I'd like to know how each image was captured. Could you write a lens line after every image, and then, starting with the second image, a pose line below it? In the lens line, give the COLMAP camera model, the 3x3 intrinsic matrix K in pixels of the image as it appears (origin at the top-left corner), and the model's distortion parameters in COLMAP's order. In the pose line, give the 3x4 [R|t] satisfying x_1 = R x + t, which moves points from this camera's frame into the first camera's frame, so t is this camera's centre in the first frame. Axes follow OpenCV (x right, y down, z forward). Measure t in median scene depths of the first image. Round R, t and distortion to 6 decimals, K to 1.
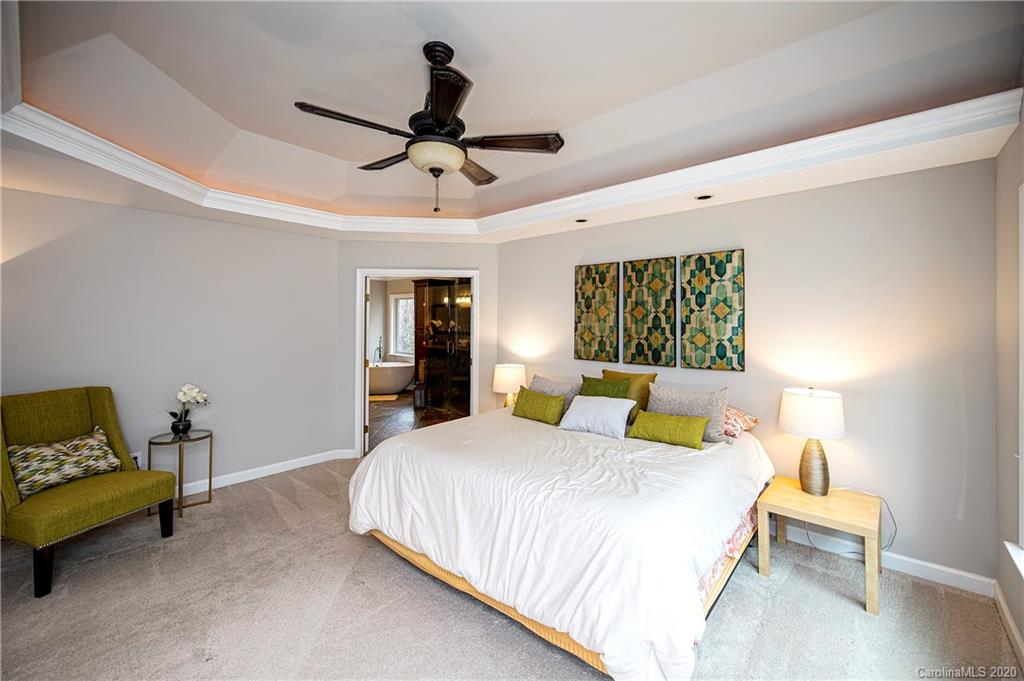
lens RADIAL K [[418.8, 0, 512.0], [0, 418.8, 315.3], [0, 0, 1]] dist [0.003848, -0.000222]
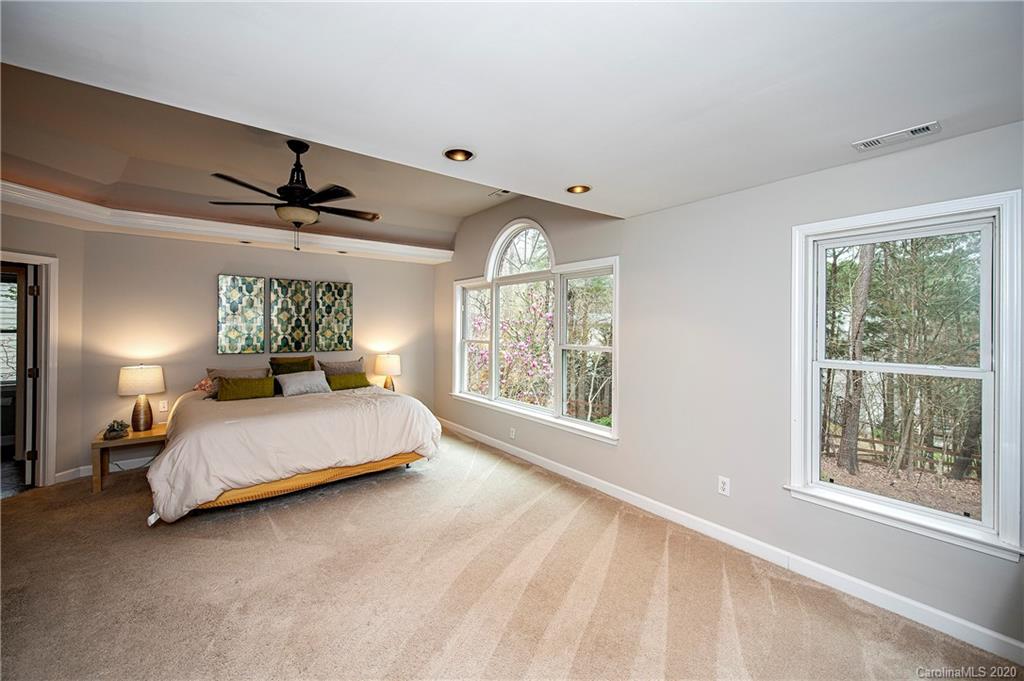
lens RADIAL K [[418.8, 0, 509.2], [0, 418.8, 331.6], [0, 0, 1]] dist [0.003848, -0.000222]
pose [[0.179860, -0.002427, 0.983689, -0.968594], [-0.006801, 0.999970, 0.003711, 0.035829], [-0.983669, -0.007358, 0.179838, -0.002974]]
